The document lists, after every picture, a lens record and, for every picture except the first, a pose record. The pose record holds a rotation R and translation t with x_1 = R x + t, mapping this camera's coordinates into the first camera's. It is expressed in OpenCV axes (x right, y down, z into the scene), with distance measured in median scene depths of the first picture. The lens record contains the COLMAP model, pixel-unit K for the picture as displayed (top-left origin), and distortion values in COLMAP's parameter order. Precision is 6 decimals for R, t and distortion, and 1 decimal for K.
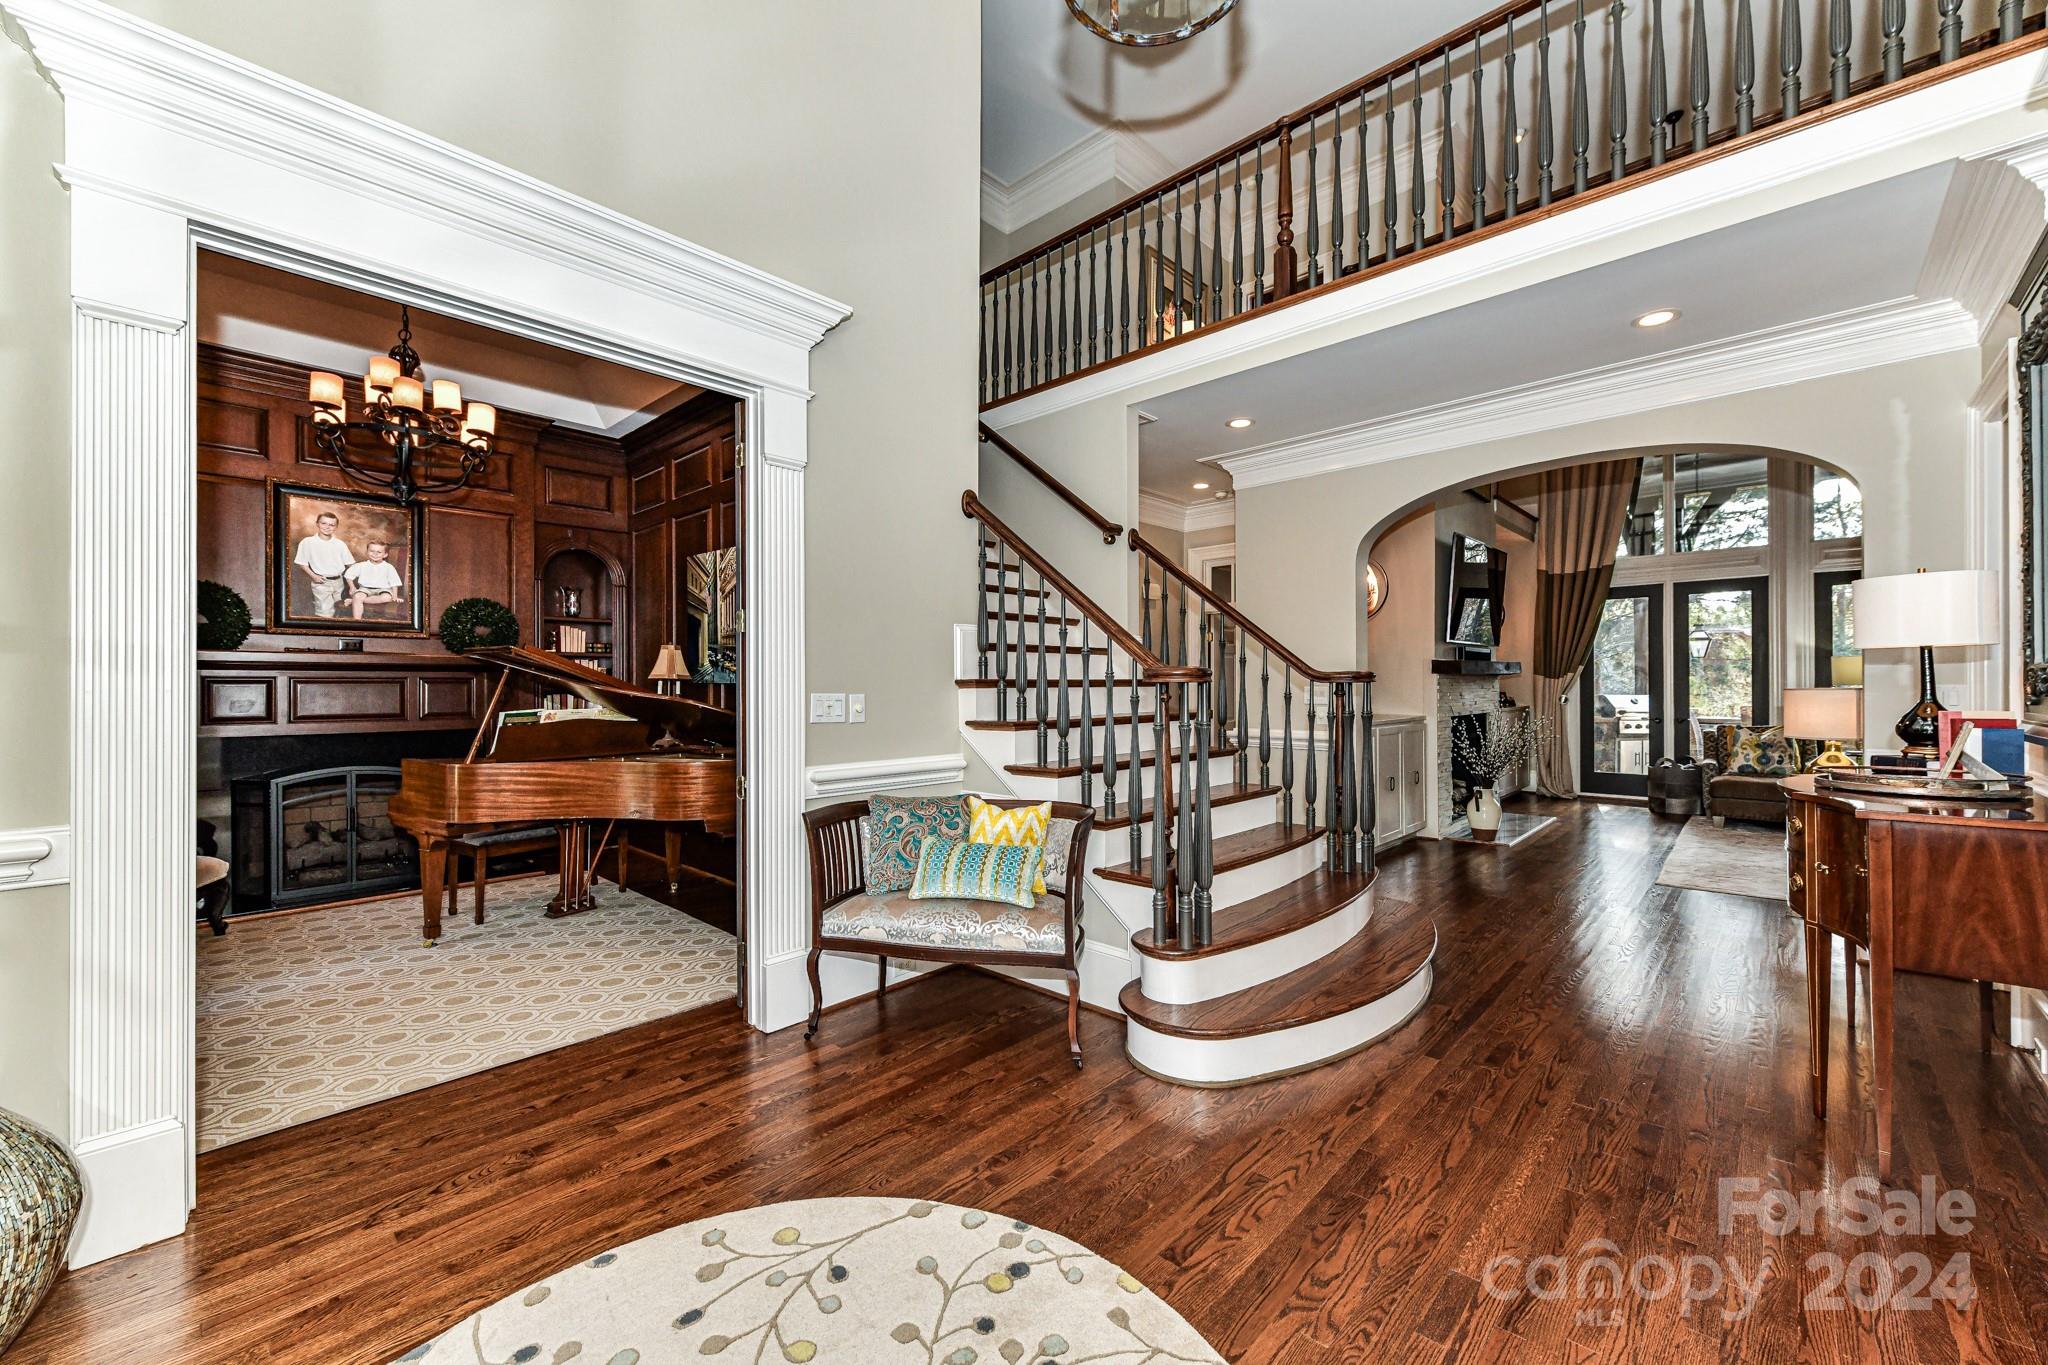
lens RADIAL K [[811.1, 0, 1027.2], [0, 811.1, 690.5], [0, 0, 1]] dist [0.001450, 0.001863]
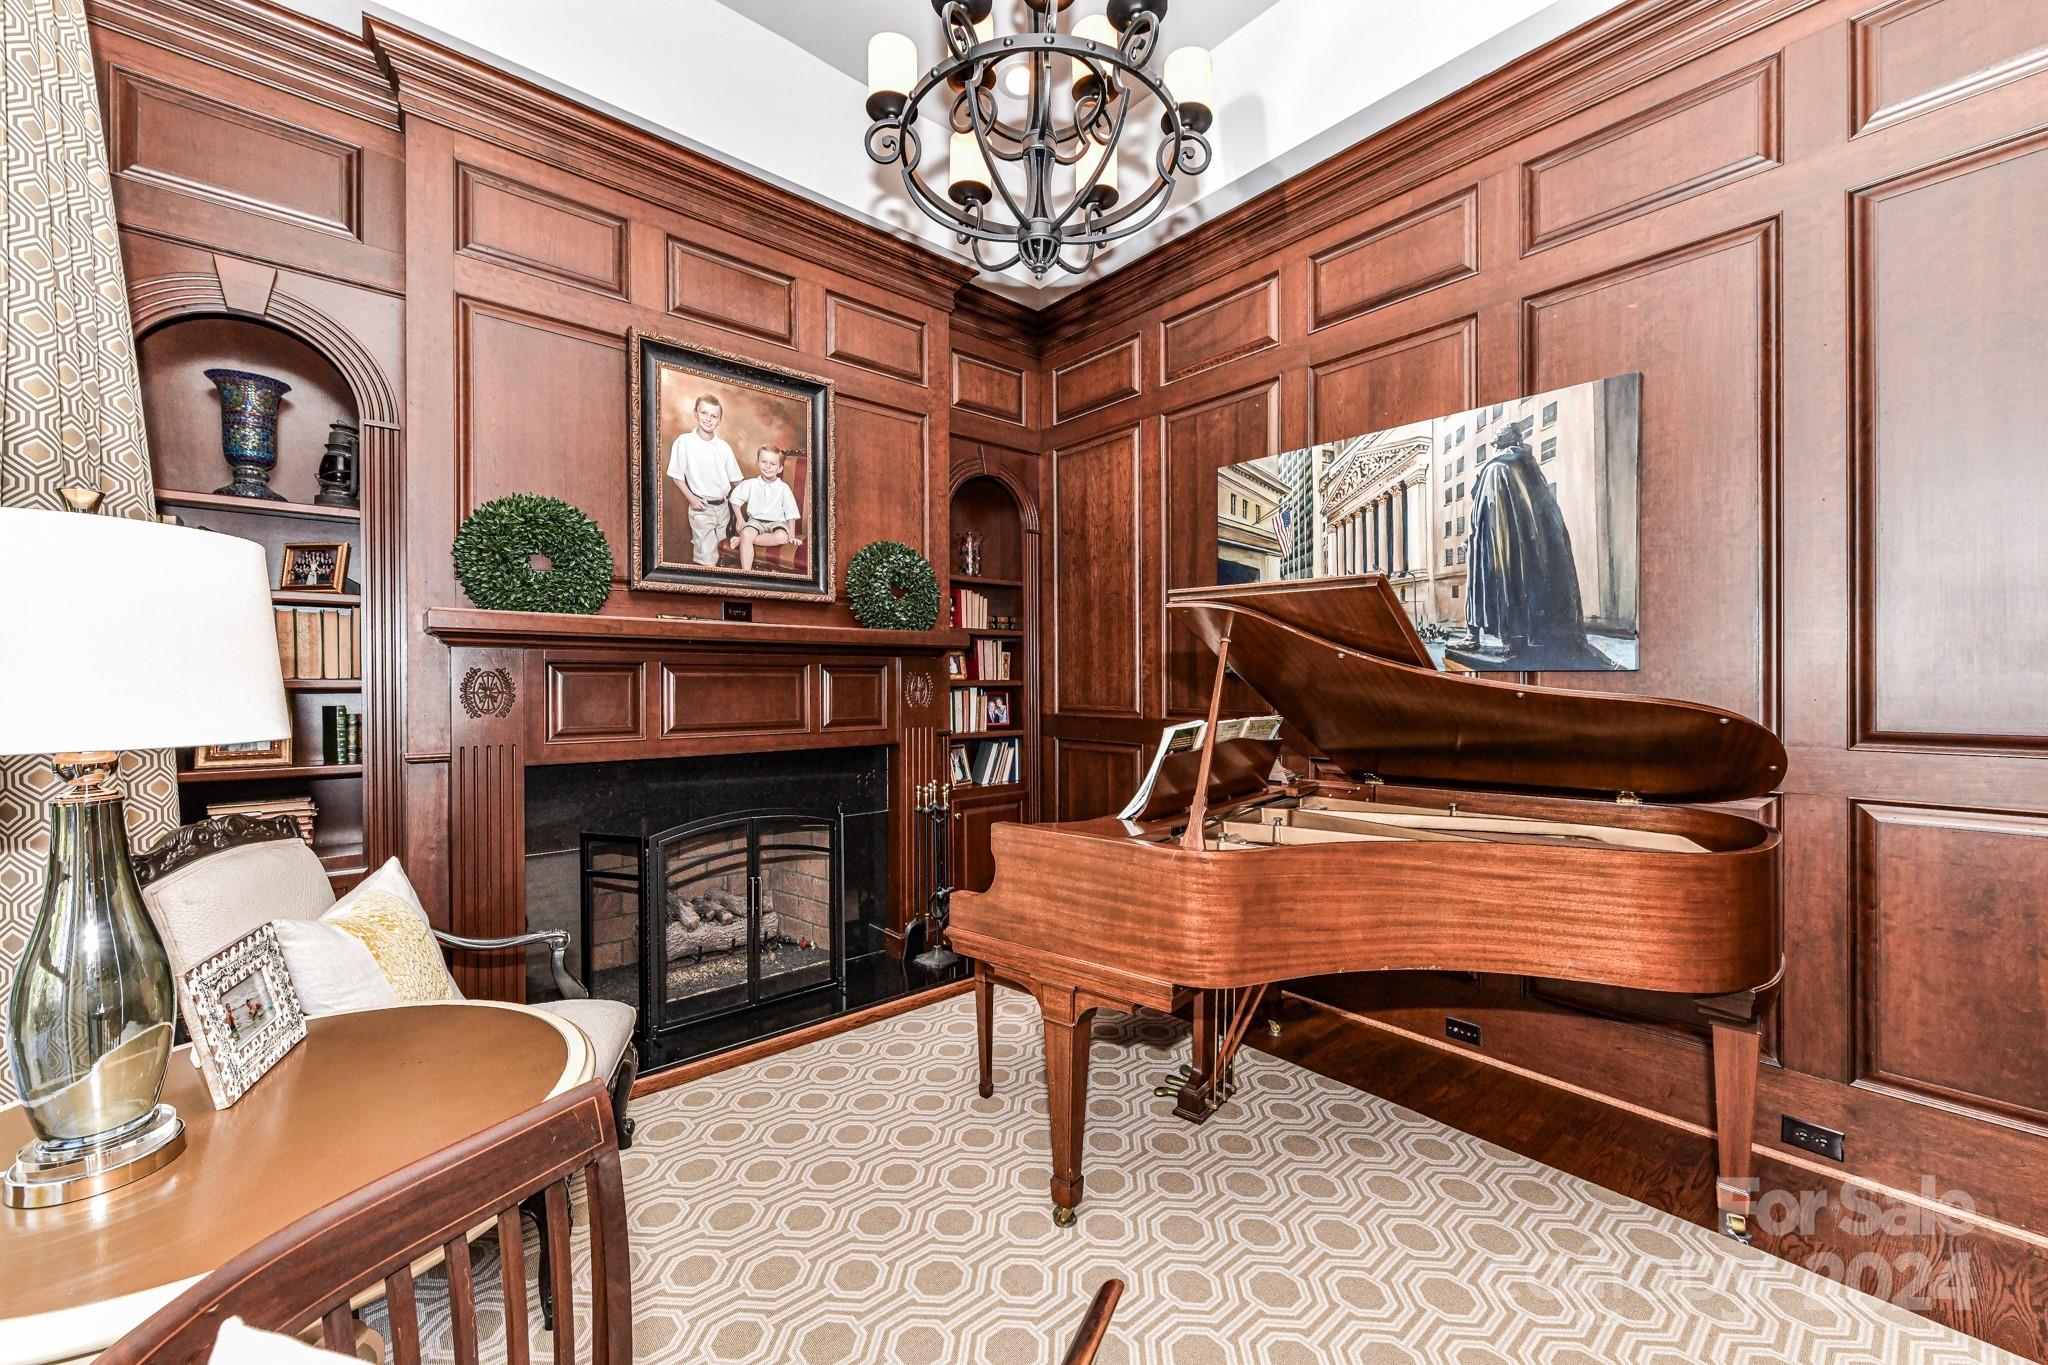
lens RADIAL K [[811.1, 0, 1020.9], [0, 811.1, 688.7], [0, 0, 1]] dist [0.001450, 0.001863]
pose [[0.995501, -0.000605, -0.094746, -0.561742], [0.000552, 1.000000, -0.000586, 0.002110], [0.094746, 0.000531, 0.995501, 0.410341]]
